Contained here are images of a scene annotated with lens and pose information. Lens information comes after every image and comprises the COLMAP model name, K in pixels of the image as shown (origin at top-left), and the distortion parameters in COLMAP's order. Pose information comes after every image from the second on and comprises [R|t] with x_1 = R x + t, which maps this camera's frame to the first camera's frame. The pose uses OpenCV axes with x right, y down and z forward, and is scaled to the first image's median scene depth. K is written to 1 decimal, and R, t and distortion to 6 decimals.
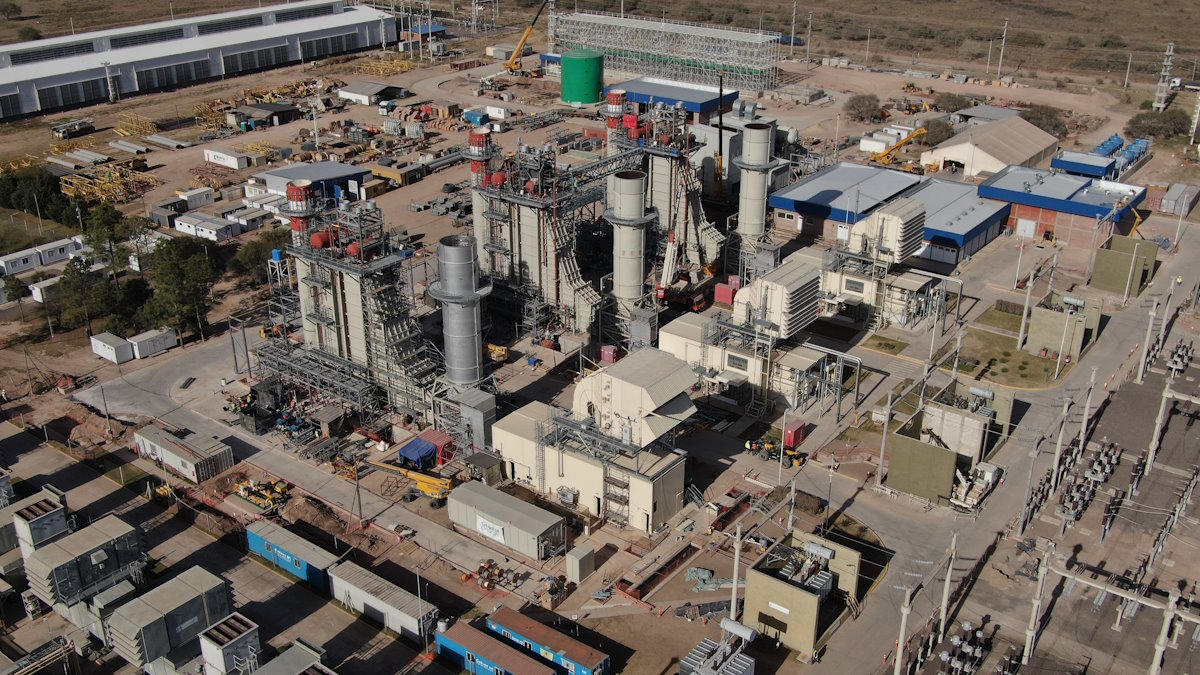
lens RADIAL K [[1143.8, 0, 600.0], [0, 1143.8, 337.5], [0, 0, 1]] dist [-0.006279, -0.006042]
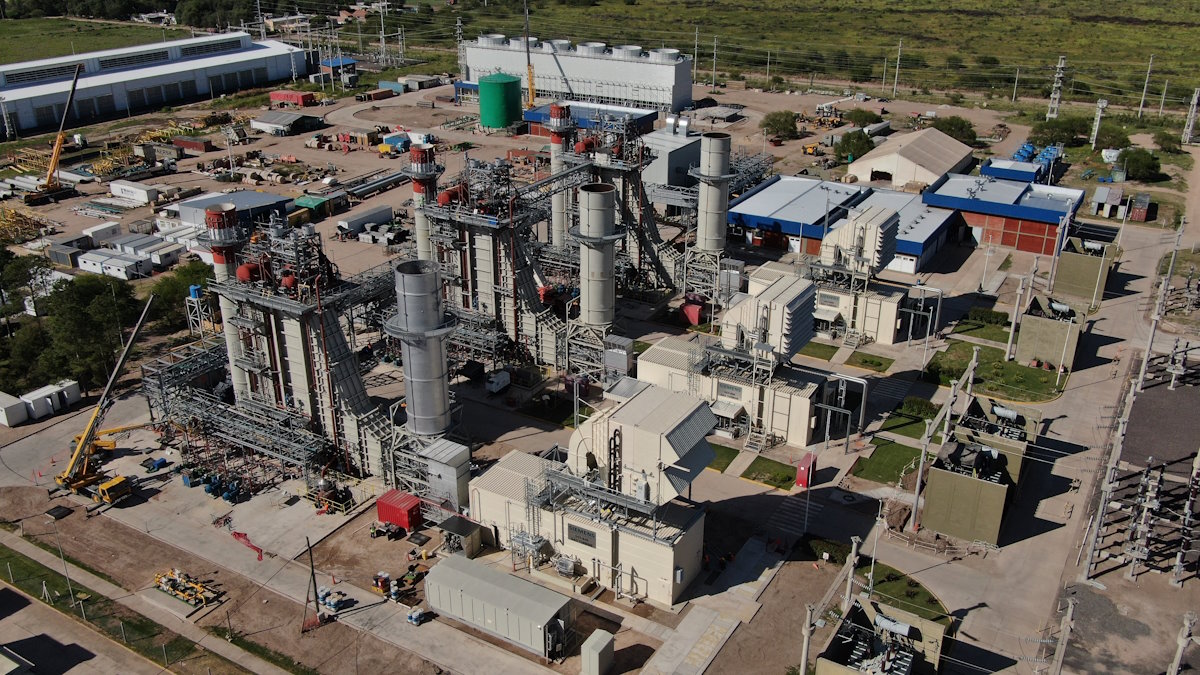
lens RADIAL K [[1033.1, 0, 600.0], [0, 1033.1, 337.5], [0, 0, 1]] dist [-0.003816, 0.000708]
pose [[0.994110, -0.044371, 0.098880, -0.053100], [0.045684, 0.998895, -0.011048, -0.014219], [-0.098280, 0.015500, 0.995038, 0.177564]]
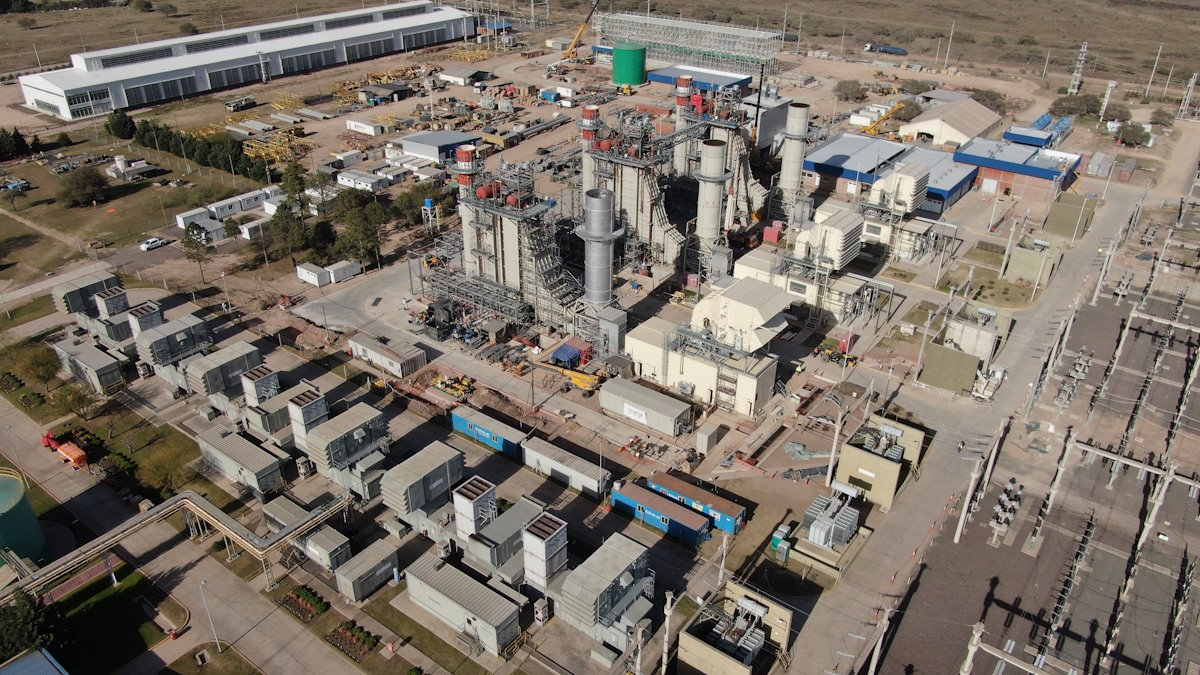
lens RADIAL K [[868.7, 0, 600.0], [0, 868.7, 337.5], [0, 0, 1]] dist [-0.028050, 0.000386]
pose [[0.999974, 0.004094, 0.005954, -0.100156], [-0.004571, 0.996582, 0.082480, -0.002201], [-0.005596, -0.082505, 0.996575, 0.002378]]
